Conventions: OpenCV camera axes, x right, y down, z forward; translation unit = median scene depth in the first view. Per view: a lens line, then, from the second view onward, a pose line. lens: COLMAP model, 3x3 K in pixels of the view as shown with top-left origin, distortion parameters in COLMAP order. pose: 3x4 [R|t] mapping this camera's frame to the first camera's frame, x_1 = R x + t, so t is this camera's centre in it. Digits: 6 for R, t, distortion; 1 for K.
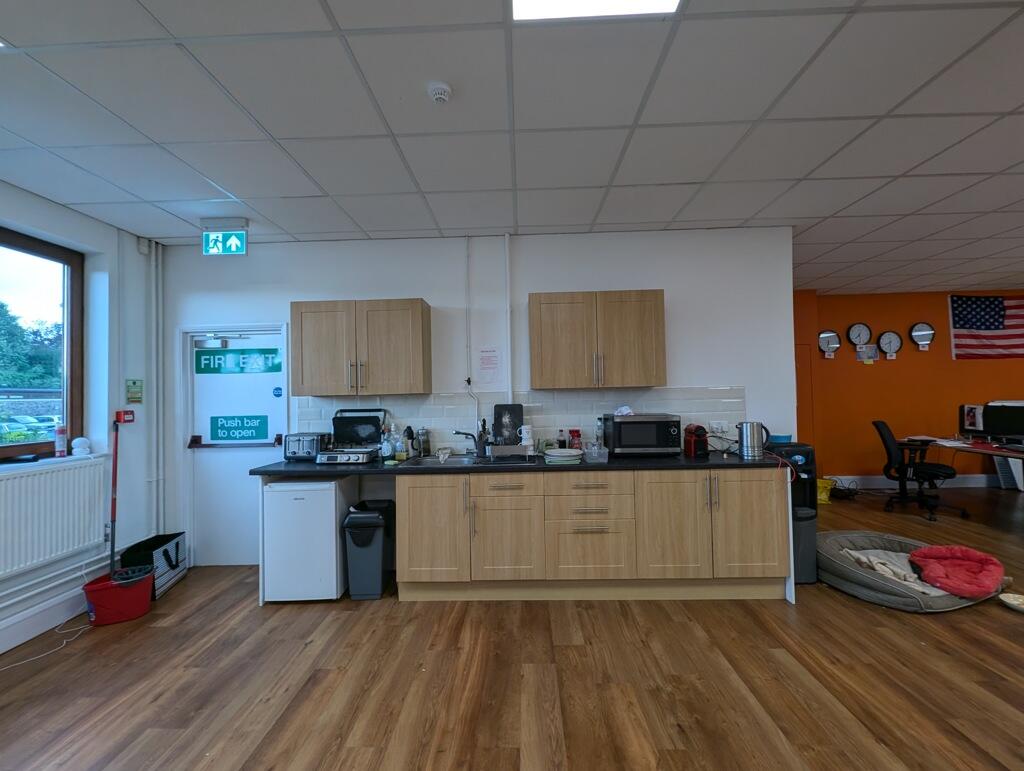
lens RADIAL K [[419.7, 0, 512.0], [0, 419.7, 385.5], [0, 0, 1]] dist [-0.002052, -0.000233]
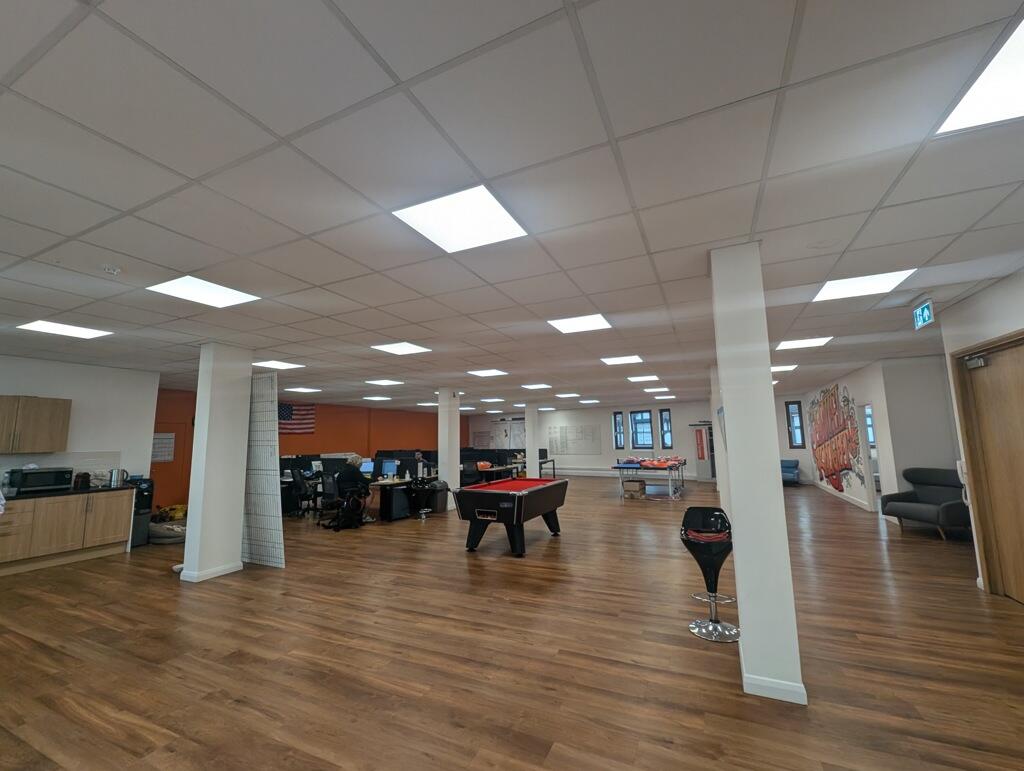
lens RADIAL K [[419.7, 0, 512.0], [0, 419.7, 385.5], [0, 0, 1]] dist [-0.002052, -0.000233]
pose [[0.393389, 0.132244, 0.909812, -0.594891], [-0.008439, 0.990078, -0.140262, -0.047803], [-0.919334, 0.047500, 0.390601, -1.593289]]
